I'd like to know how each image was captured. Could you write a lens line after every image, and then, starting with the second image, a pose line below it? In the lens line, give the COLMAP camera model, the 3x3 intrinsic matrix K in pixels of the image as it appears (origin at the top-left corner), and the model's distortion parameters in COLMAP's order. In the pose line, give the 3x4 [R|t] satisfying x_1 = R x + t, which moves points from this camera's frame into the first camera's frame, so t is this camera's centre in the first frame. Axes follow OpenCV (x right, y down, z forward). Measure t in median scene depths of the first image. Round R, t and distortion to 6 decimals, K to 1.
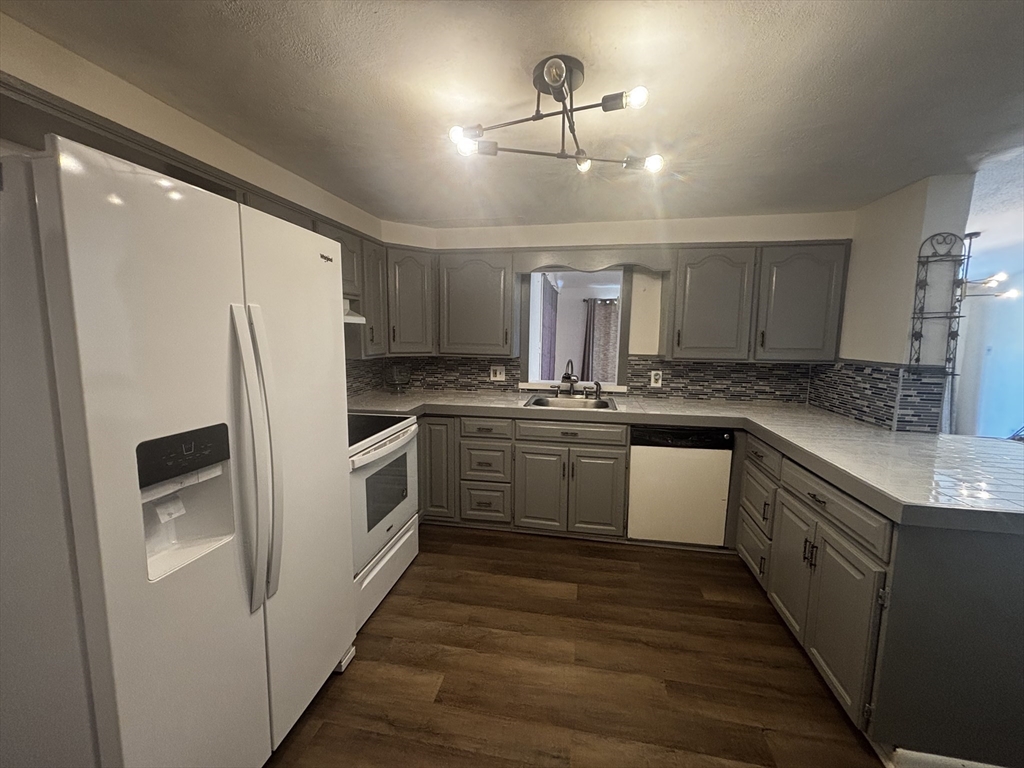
lens RADIAL K [[407.3, 0, 511.3], [0, 407.3, 388.7], [0, 0, 1]] dist [-0.001779, -0.000870]
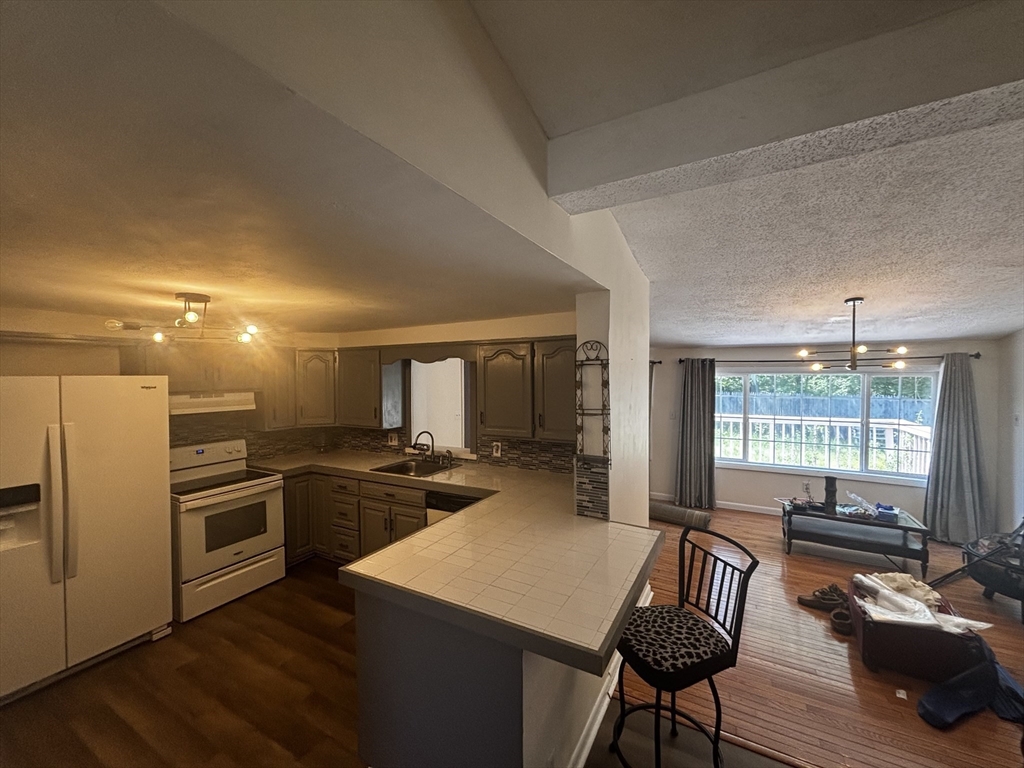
lens RADIAL K [[407.3, 0, 511.3], [0, 407.3, 388.7], [0, 0, 1]] dist [-0.001779, -0.000870]
pose [[0.950883, -0.010333, -0.309377, 0.954683], [-0.021523, 0.994817, -0.099379, -0.103479], [0.308800, 0.101156, 0.945733, -0.110309]]
